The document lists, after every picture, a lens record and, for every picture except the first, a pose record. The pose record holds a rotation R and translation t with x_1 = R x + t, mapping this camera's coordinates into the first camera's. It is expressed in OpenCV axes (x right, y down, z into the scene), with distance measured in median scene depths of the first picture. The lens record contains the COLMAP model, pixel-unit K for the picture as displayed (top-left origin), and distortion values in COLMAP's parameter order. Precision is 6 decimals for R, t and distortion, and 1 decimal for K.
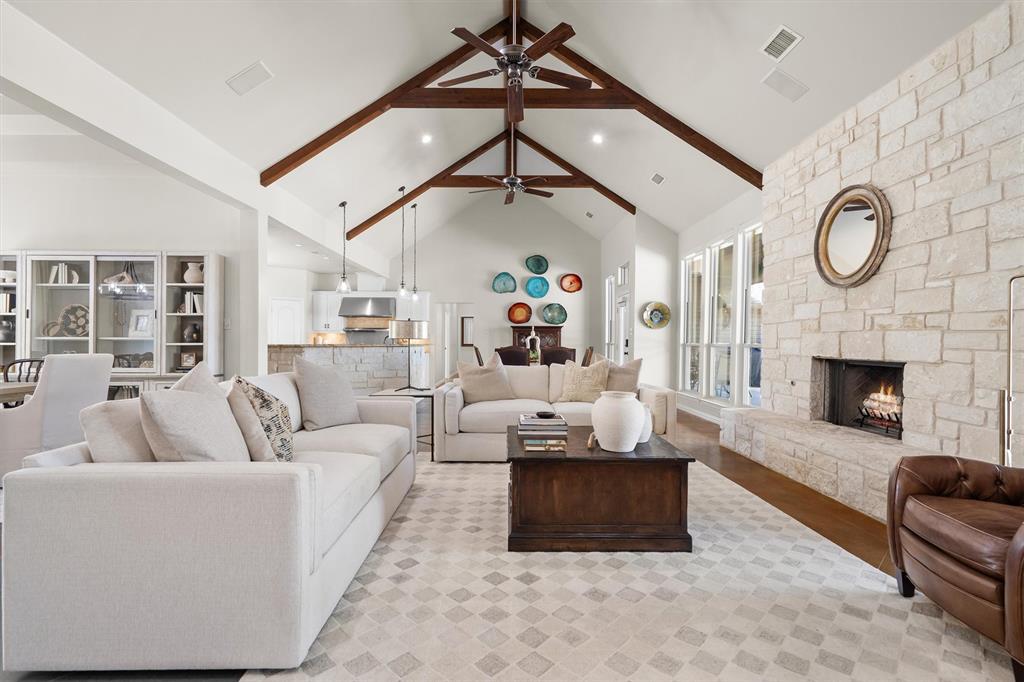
lens RADIAL K [[489.2, 0, 512.0], [0, 489.2, 341.0], [0, 0, 1]] dist [-0.000531, 0.000319]
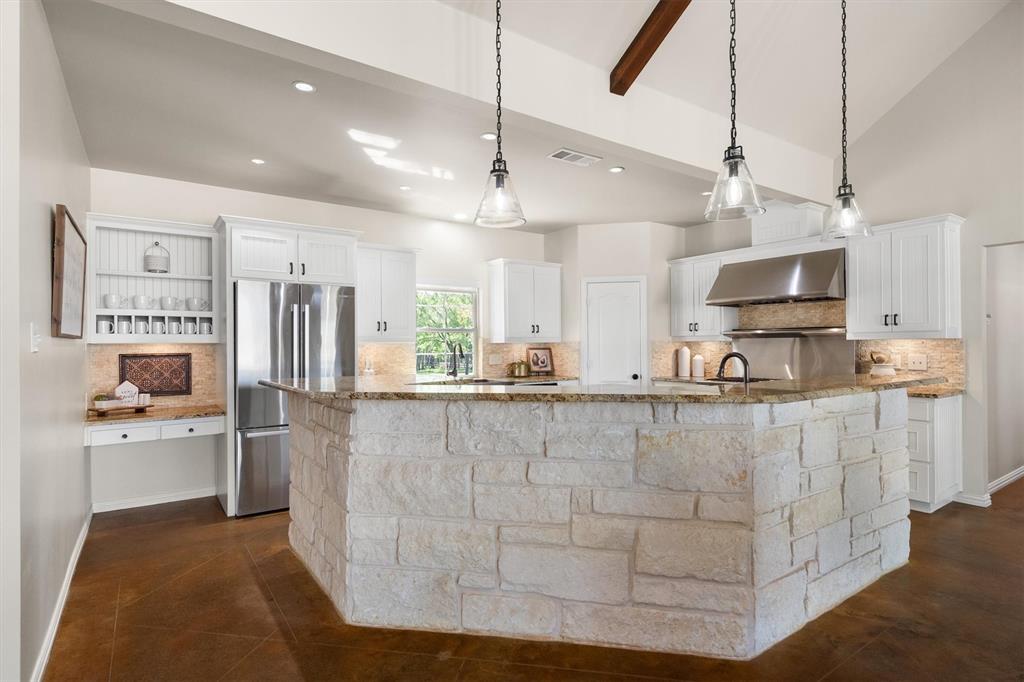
lens RADIAL K [[529.8, 0, 512.0], [0, 529.8, 341.0], [0, 0, 1]] dist [0.002561, 0.000578]
pose [[0.565830, -0.012540, -0.824426, -0.086465], [0.010763, 0.999911, -0.007823, -0.029518], [0.824451, -0.004447, 0.565915, 1.140749]]
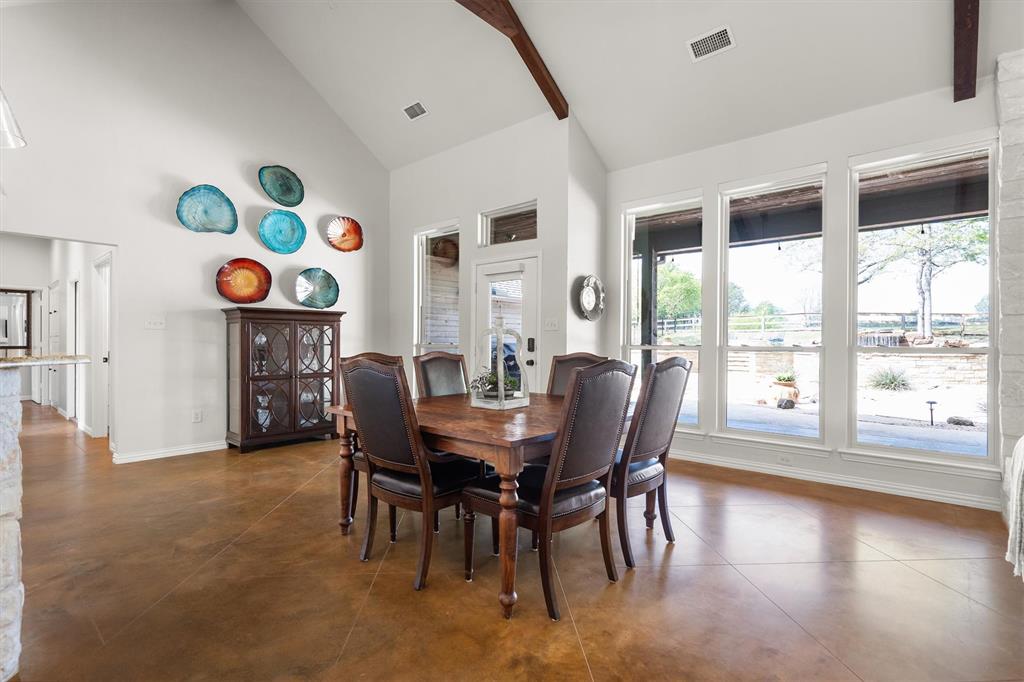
lens RADIAL K [[489.2, 0, 512.0], [0, 489.2, 341.0], [0, 0, 1]] dist [-0.000531, 0.000319]
pose [[0.675288, -0.002251, 0.737550, -0.335766], [-0.000654, 0.999993, 0.003650, -0.003369], [-0.737553, -0.002947, 0.675282, 1.067196]]
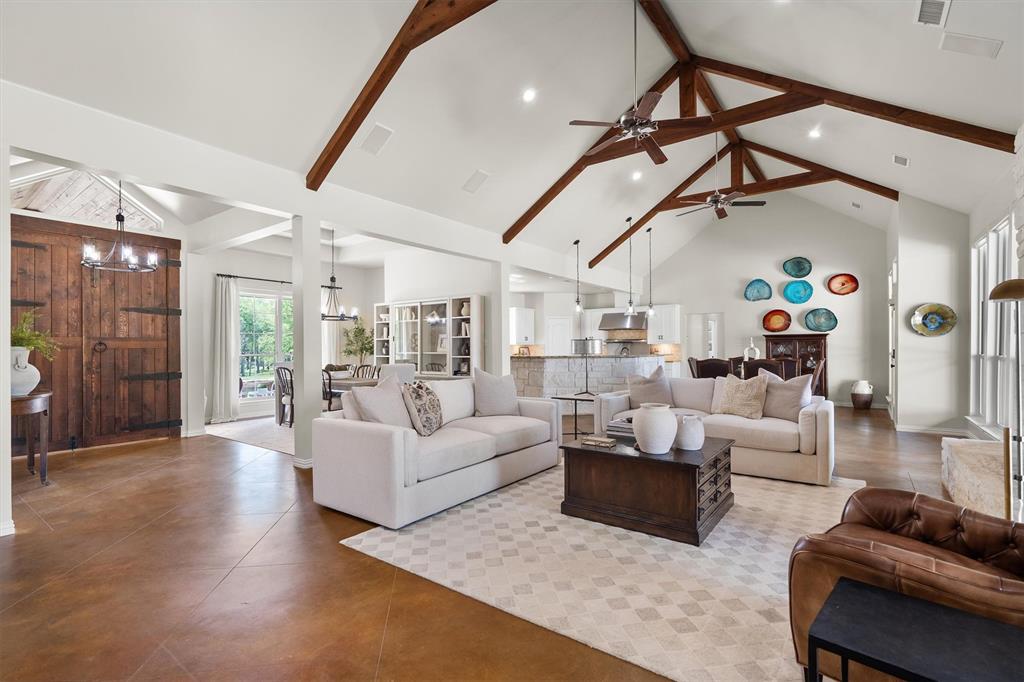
lens RADIAL K [[475.5, 0, 512.0], [0, 475.5, 341.0], [0, 0, 1]] dist [-0.000784, 0.000016]
pose [[0.798243, -0.015329, -0.602141, 0.343244], [0.008464, 0.999863, -0.014233, -0.020148], [0.602276, 0.006264, 0.798263, -0.080174]]
